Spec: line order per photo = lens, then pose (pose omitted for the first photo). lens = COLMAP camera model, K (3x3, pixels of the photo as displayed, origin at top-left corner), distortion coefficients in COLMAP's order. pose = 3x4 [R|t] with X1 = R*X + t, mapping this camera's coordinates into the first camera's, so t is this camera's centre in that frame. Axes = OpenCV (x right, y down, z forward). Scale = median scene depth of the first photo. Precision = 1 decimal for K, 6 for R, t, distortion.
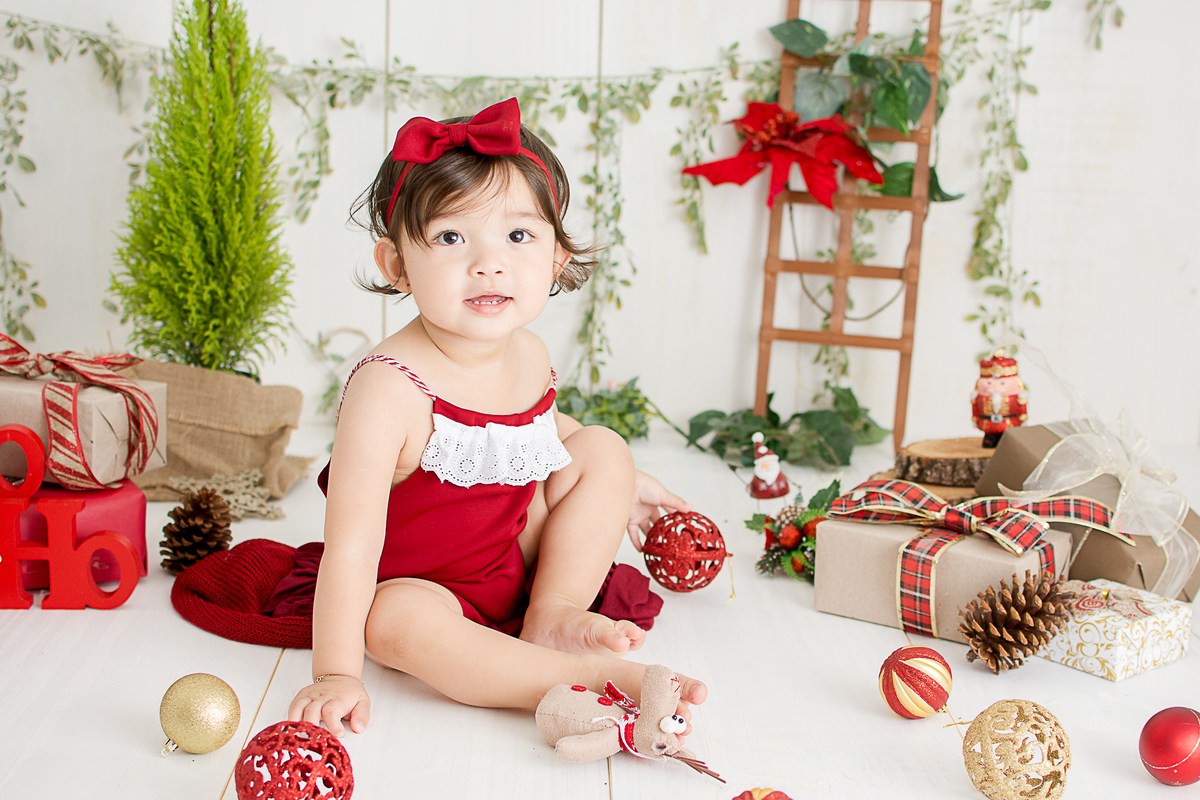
lens RADIAL K [[1879.7, 0, 651.3], [0, 1879.7, 372.0], [0, 0, 1]] dist [-0.169057, 0.000000]
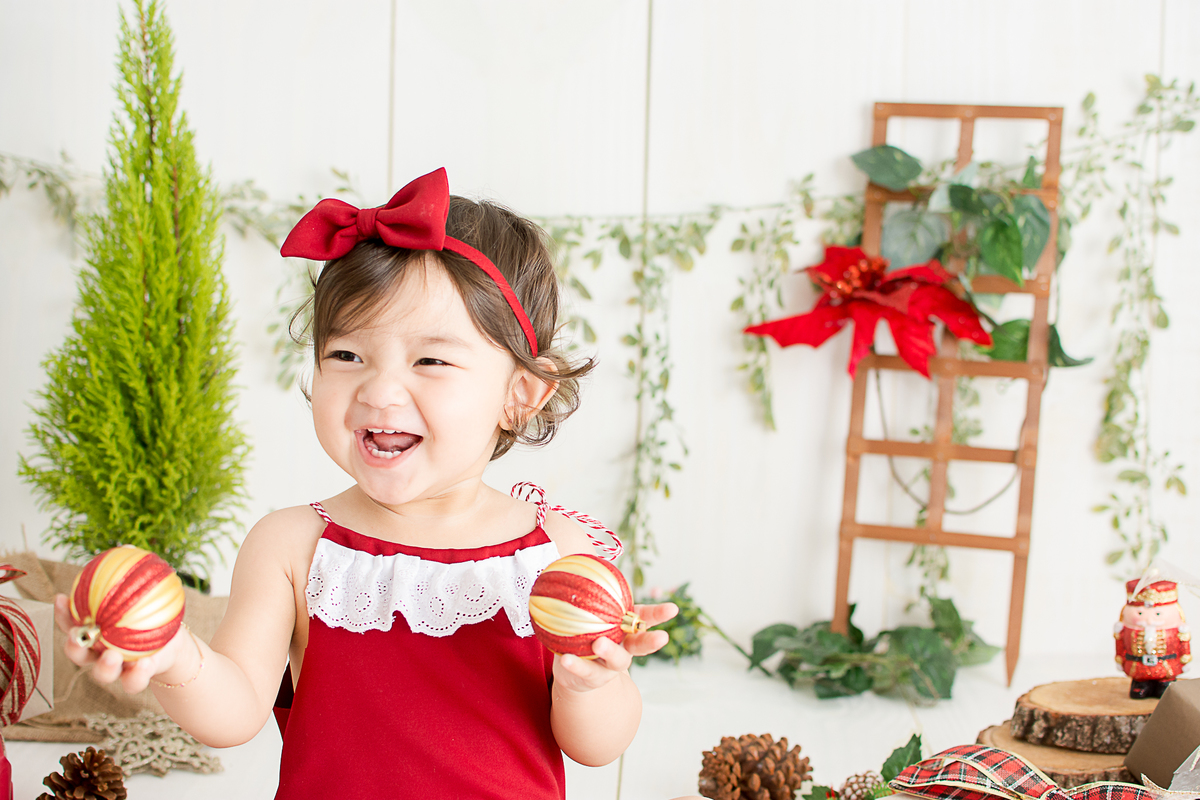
lens RADIAL K [[1802.4, 0, 624.9], [0, 1802.4, 370.8], [0, 0, 1]] dist [-0.162757, 0.000000]
pose [[0.997536, 0.001987, -0.070133, 0.019753], [-0.007677, 0.996688, -0.080956, -0.025681], [0.069740, 0.081295, 0.994247, 0.219400]]
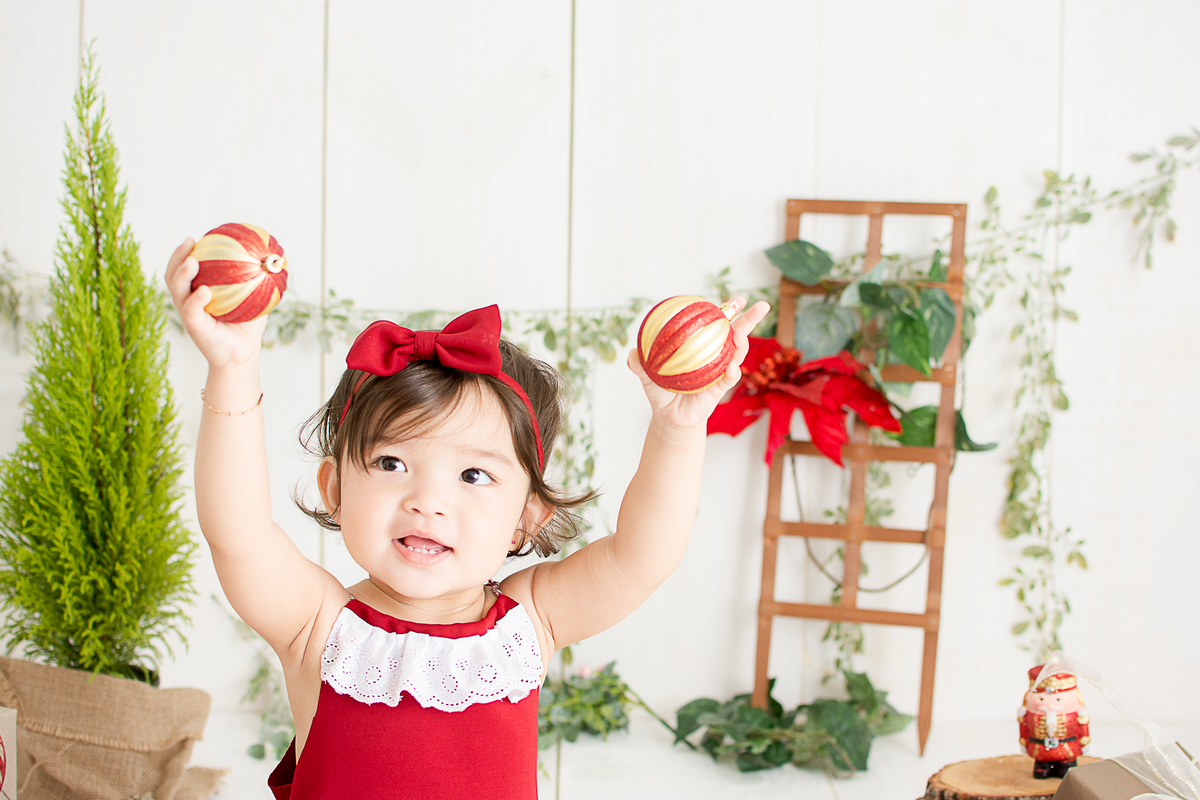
lens RADIAL K [[1802.4, 0, 619.7], [0, 1802.4, 372.3], [0, 0, 1]] dist [-0.162757, 0.000000]
pose [[0.999633, -0.010379, -0.025025, 0.016552], [0.007935, 0.995366, -0.095833, -0.050038], [0.025903, 0.095599, 0.995083, 0.181312]]
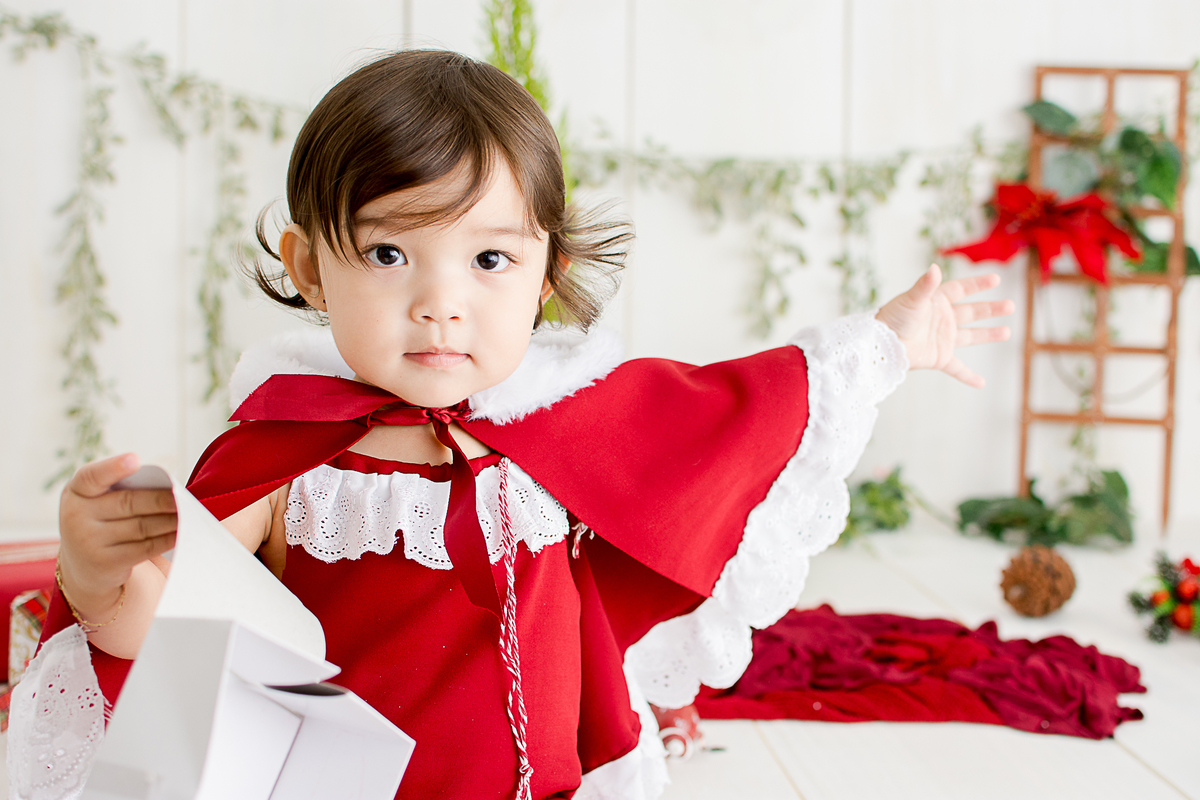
lens RADIAL K [[1802.4, 0, 606.9], [0, 1802.4, 347.8], [0, 0, 1]] dist [-0.162757, 0.000000]
pose [[0.997209, -0.020518, 0.071782, -0.225920], [0.027328, 0.995081, -0.095218, 0.027180], [-0.069475, 0.096914, 0.992865, 0.088301]]
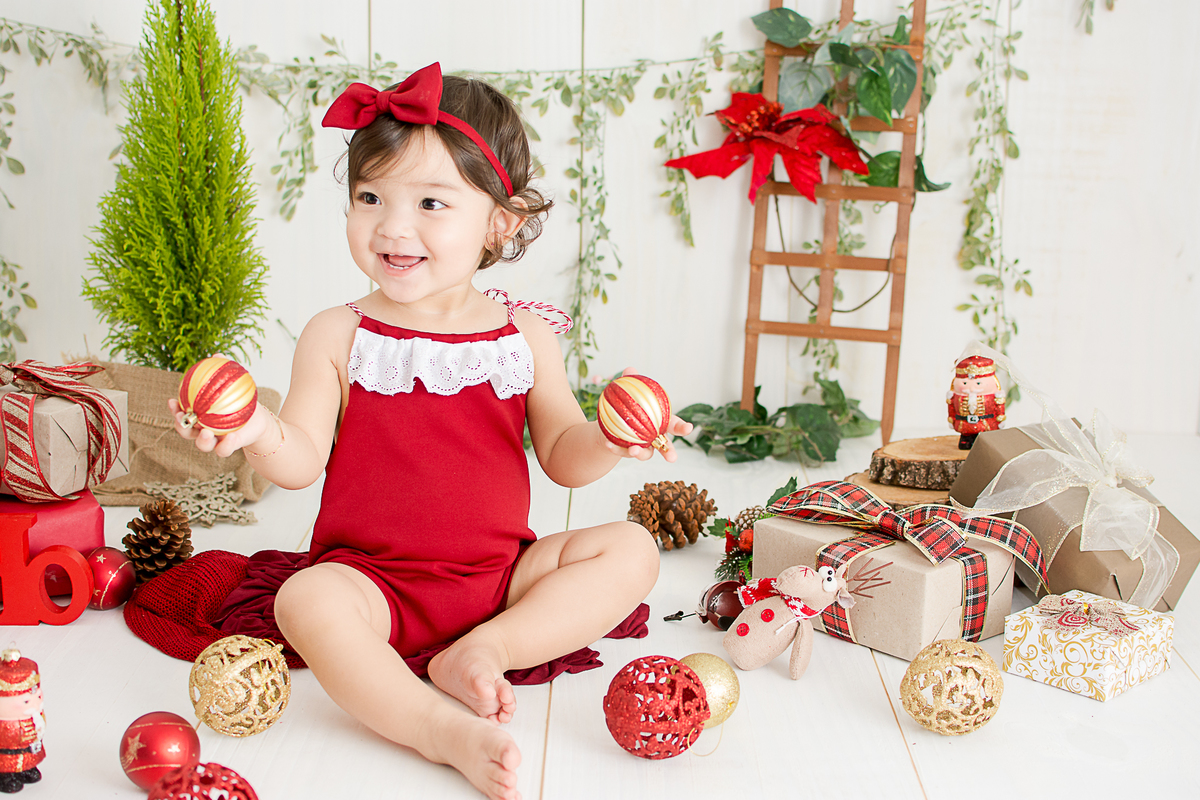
lens RADIAL K [[1802.4, 0, 625.9], [0, 1802.4, 366.0], [0, 0, 1]] dist [-0.162757, 0.000000]
pose [[0.998897, -0.009290, -0.046019, 0.038324], [0.010088, 0.999802, 0.017159, -0.016803], [0.045850, -0.017604, 0.998793, 0.048020]]
